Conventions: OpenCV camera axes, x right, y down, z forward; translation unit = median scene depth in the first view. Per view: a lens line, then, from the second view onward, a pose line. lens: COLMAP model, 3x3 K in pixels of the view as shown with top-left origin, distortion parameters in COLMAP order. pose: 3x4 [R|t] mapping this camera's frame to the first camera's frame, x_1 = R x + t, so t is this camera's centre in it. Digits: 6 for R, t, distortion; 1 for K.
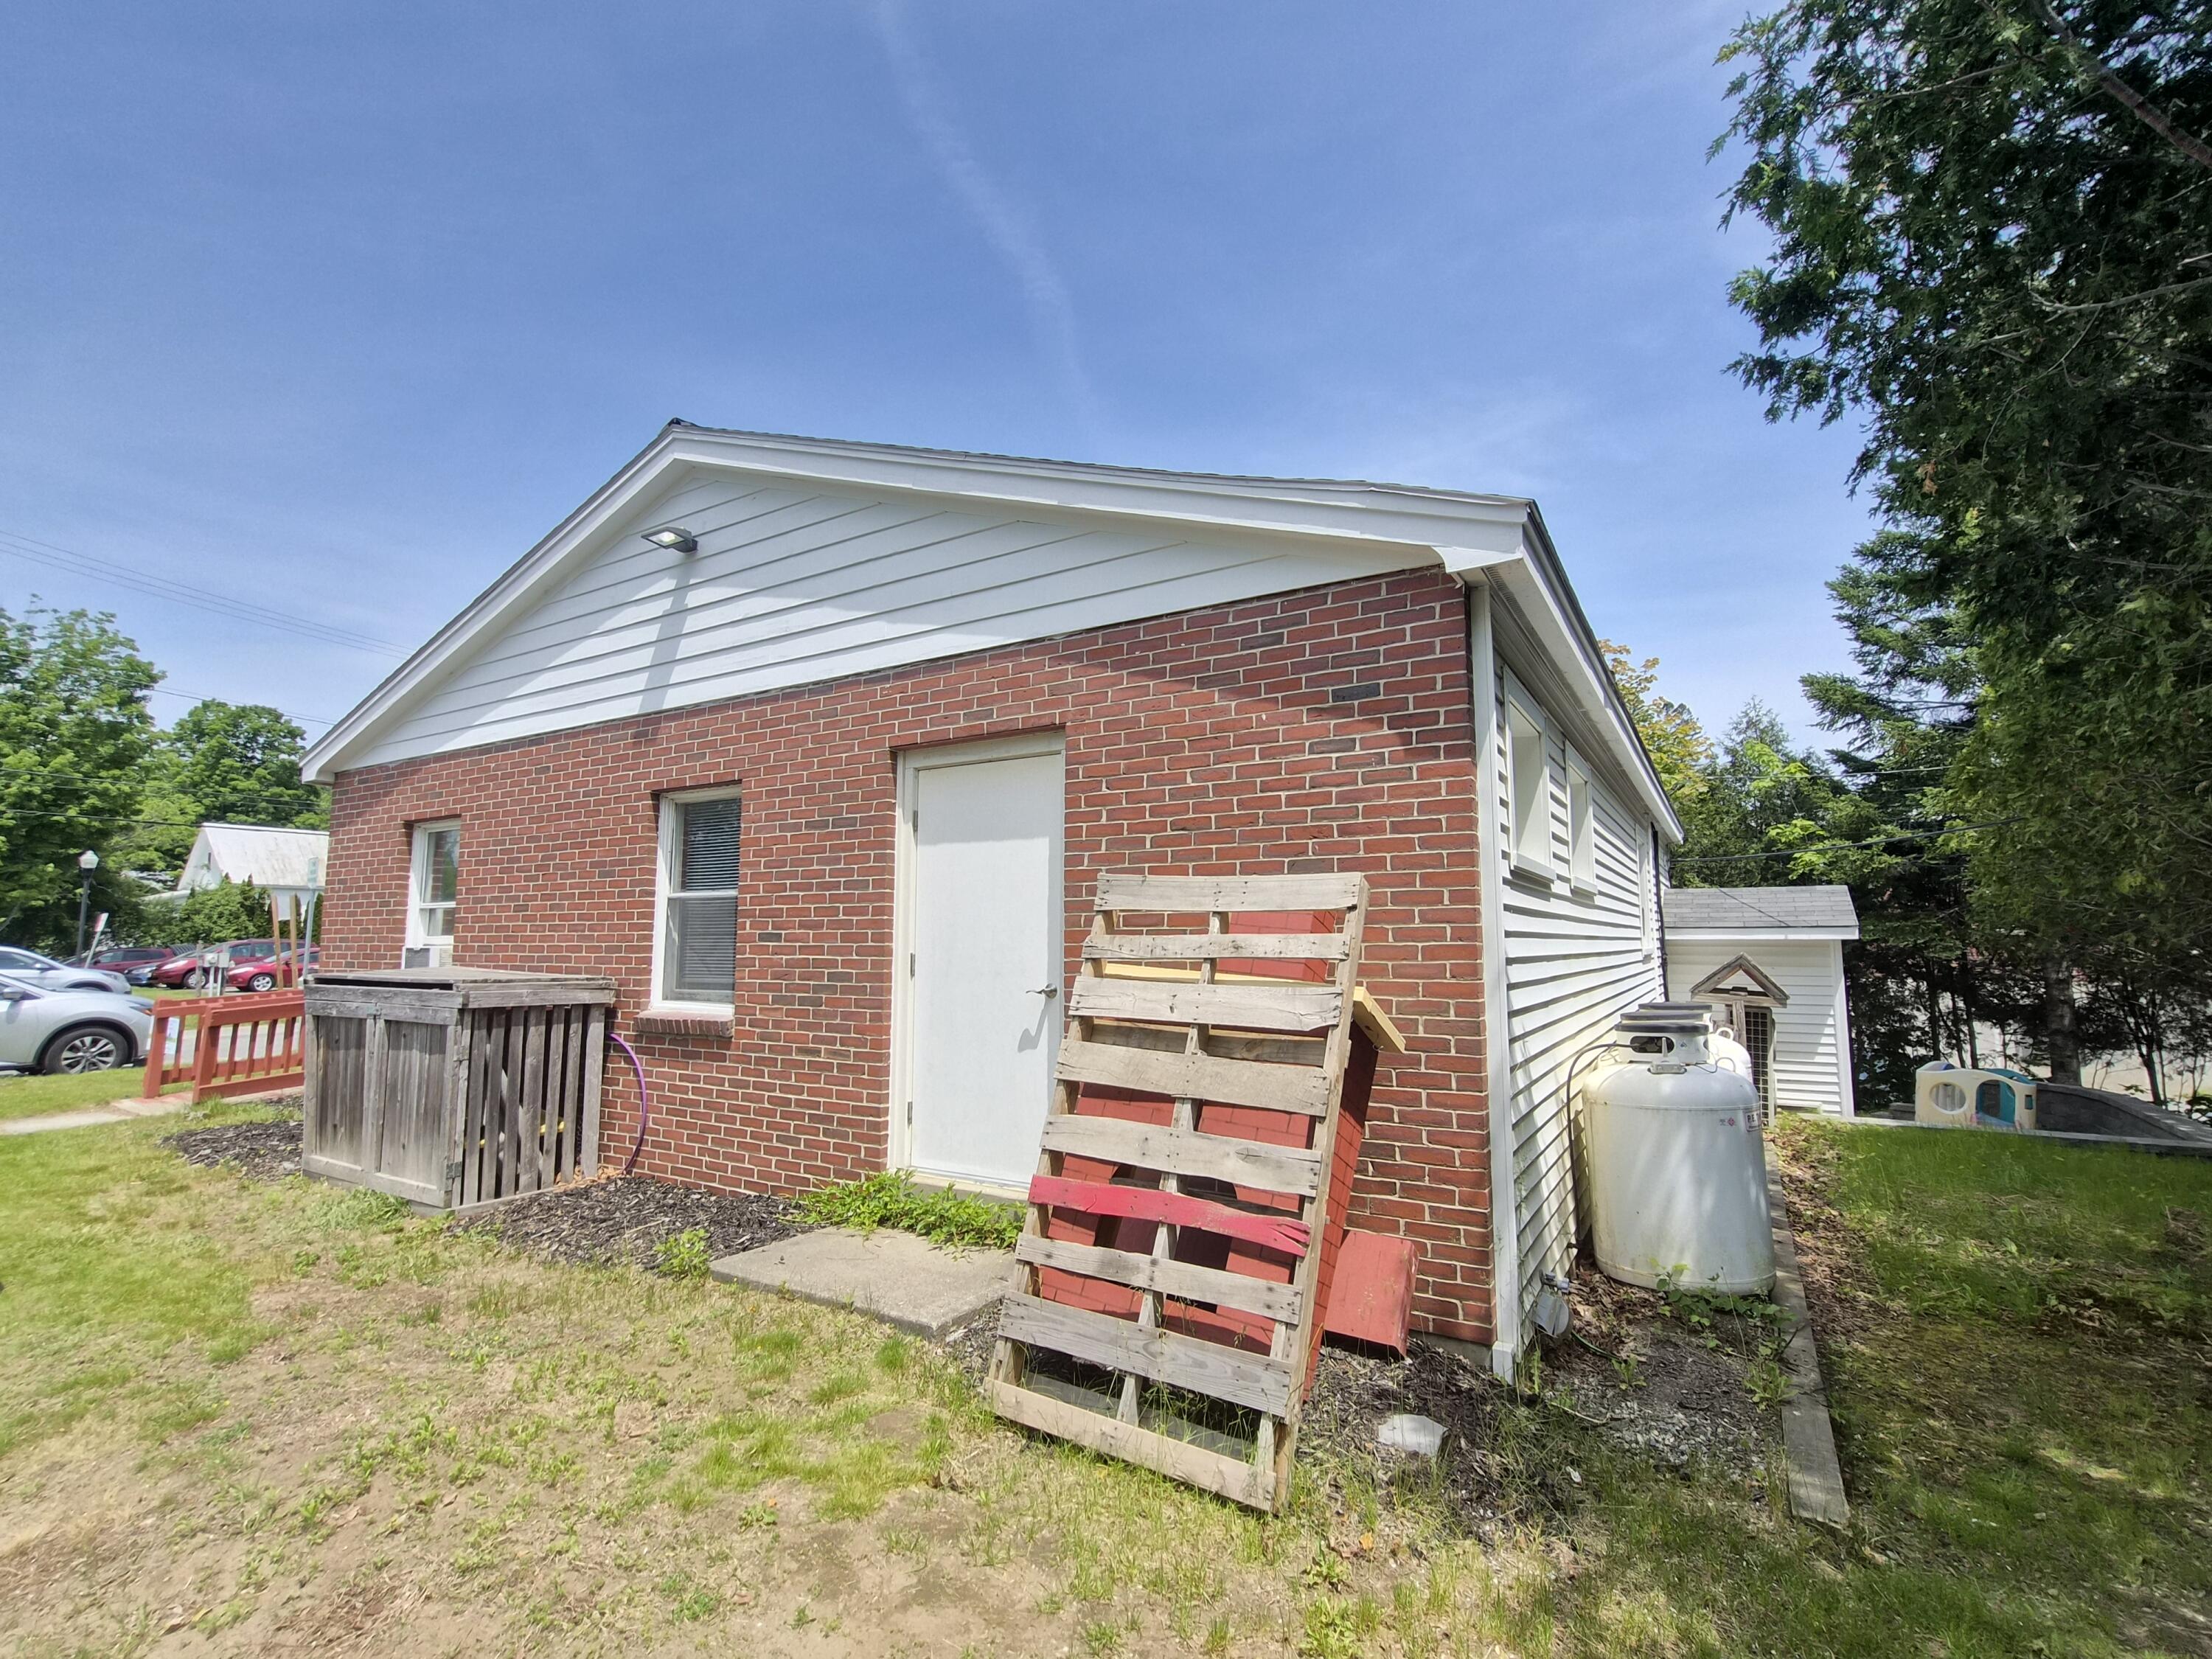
lens RADIAL K [[1016.6, 0, 1104.9], [0, 1016.6, 836.8], [0, 0, 1]] dist [-0.009020, 0.003604]
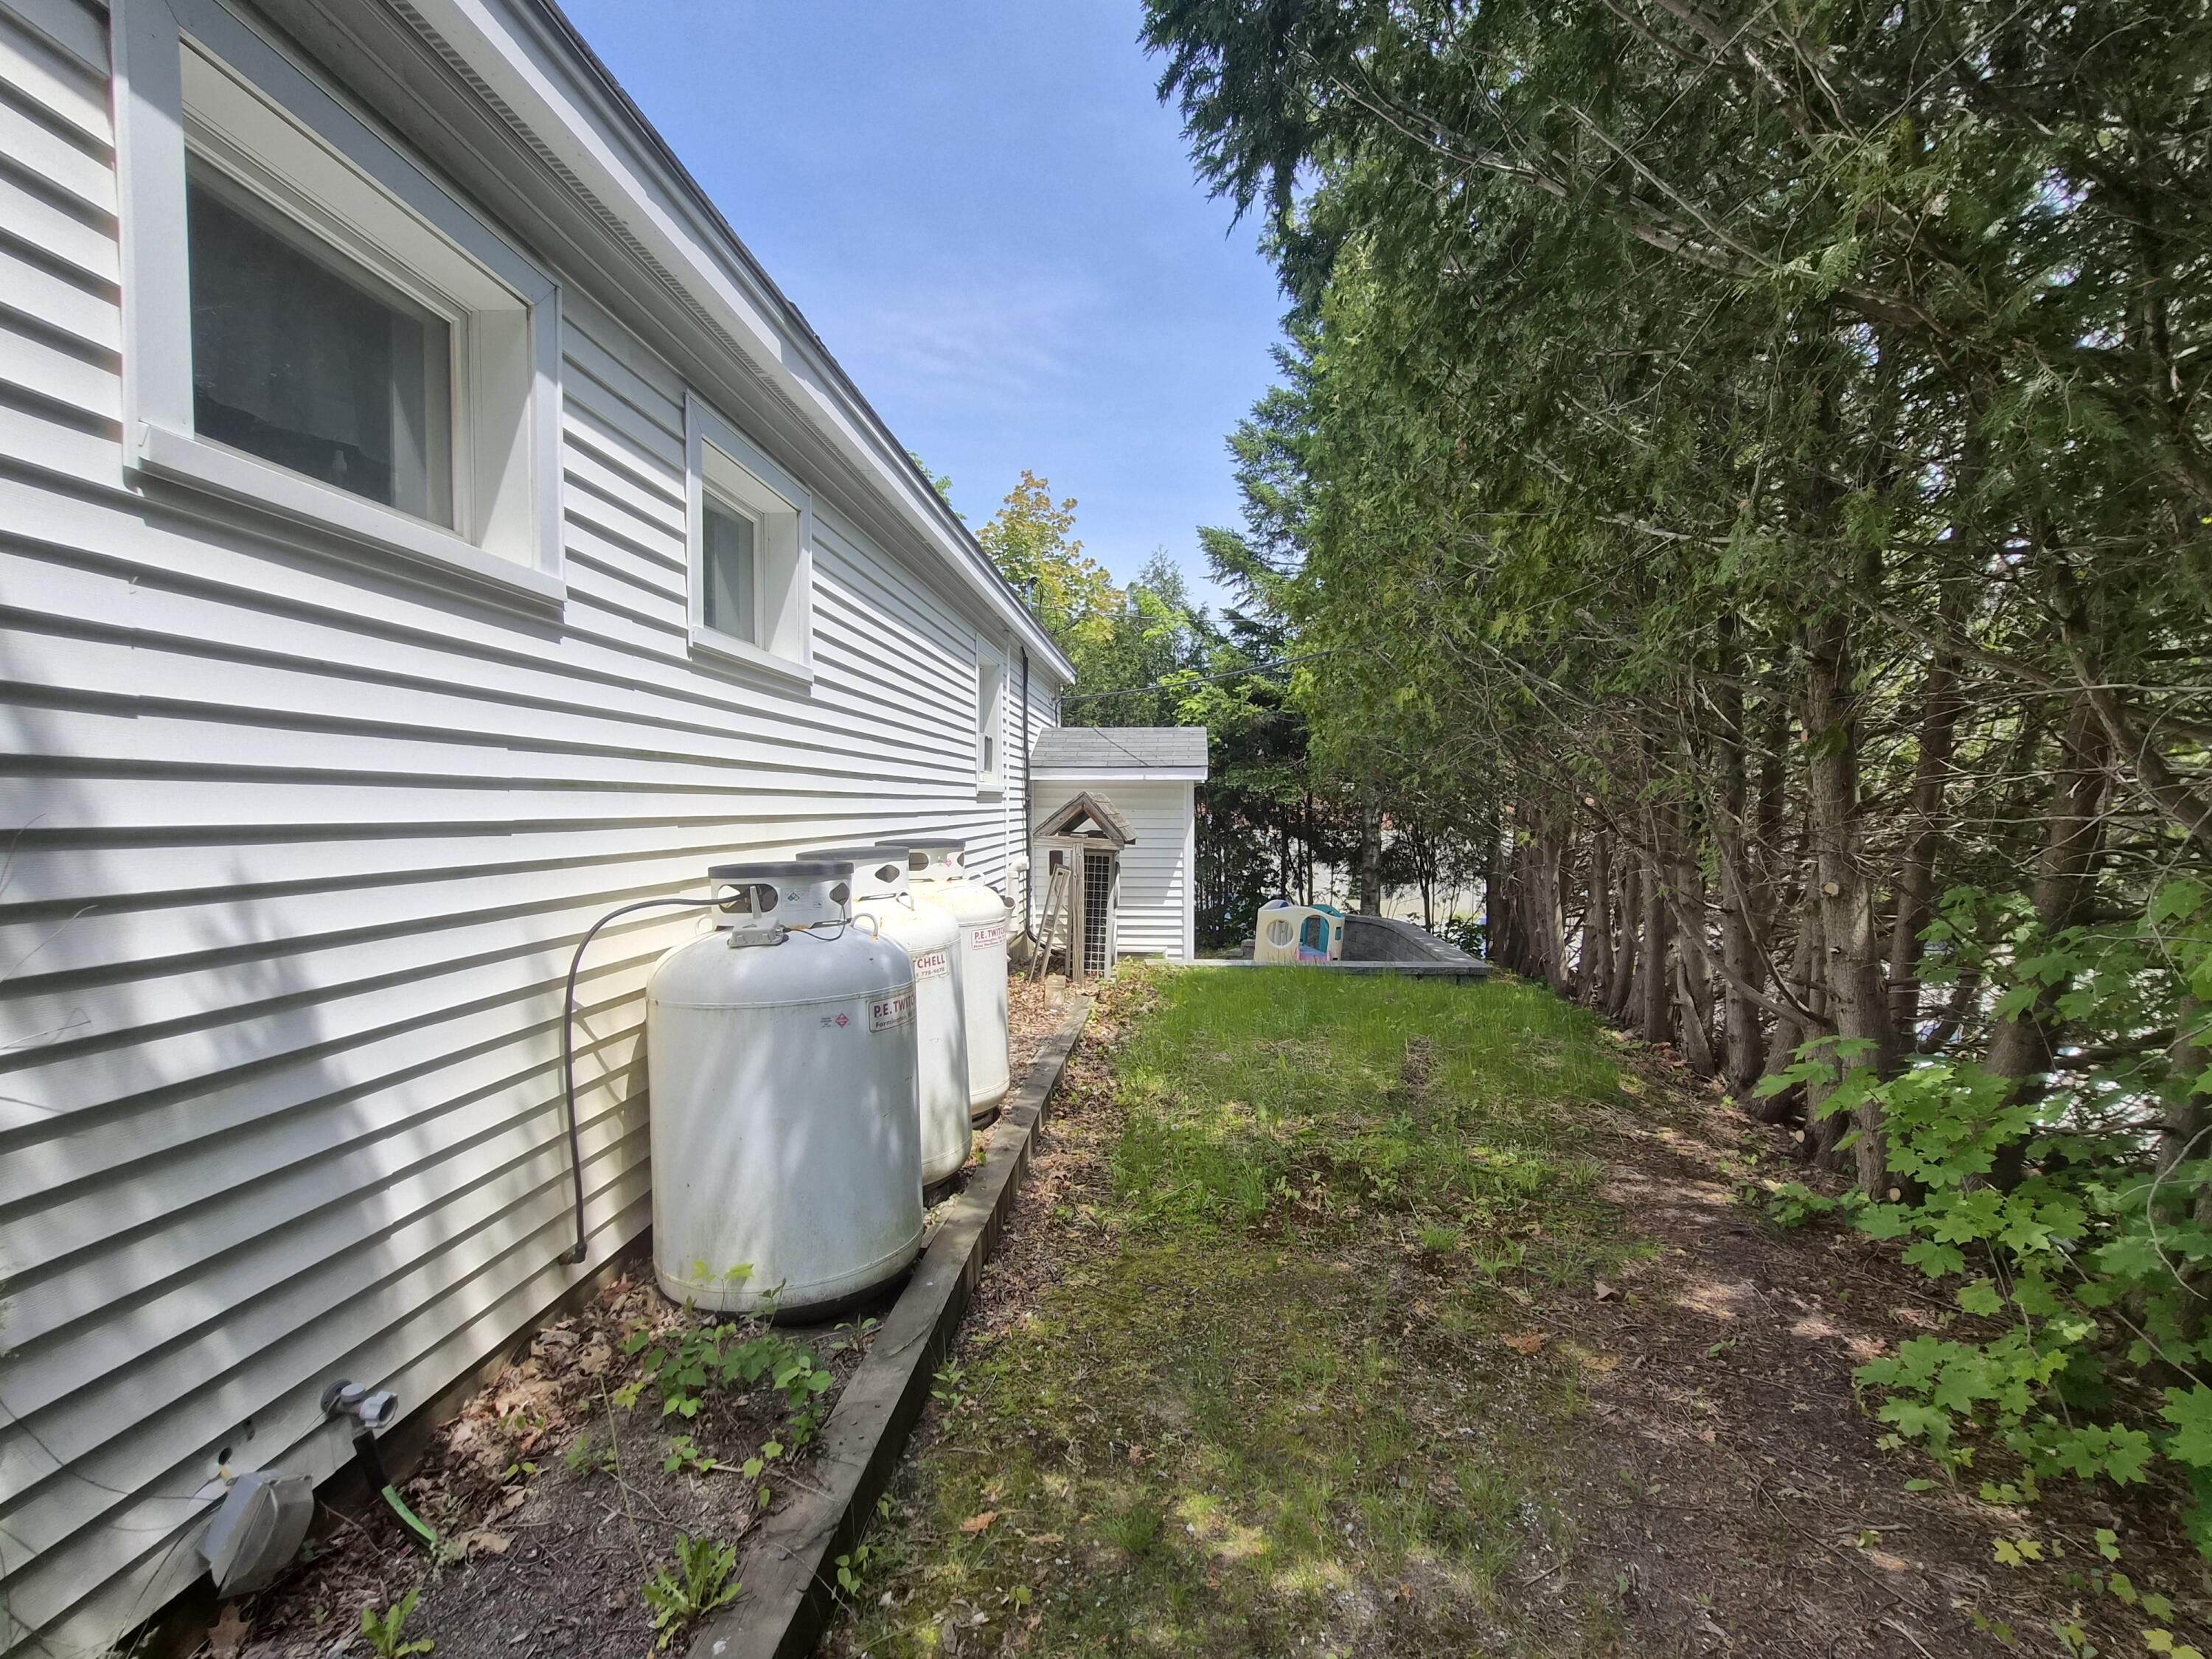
lens RADIAL K [[1016.6, 0, 1107.4], [0, 1016.6, 829.1], [0, 0, 1]] dist [-0.009020, 0.003604]
pose [[0.887307, -0.011028, 0.461048, 0.167465], [-0.047140, 0.992309, 0.114457, 0.032498], [-0.458764, -0.123292, 0.879963, 0.143949]]
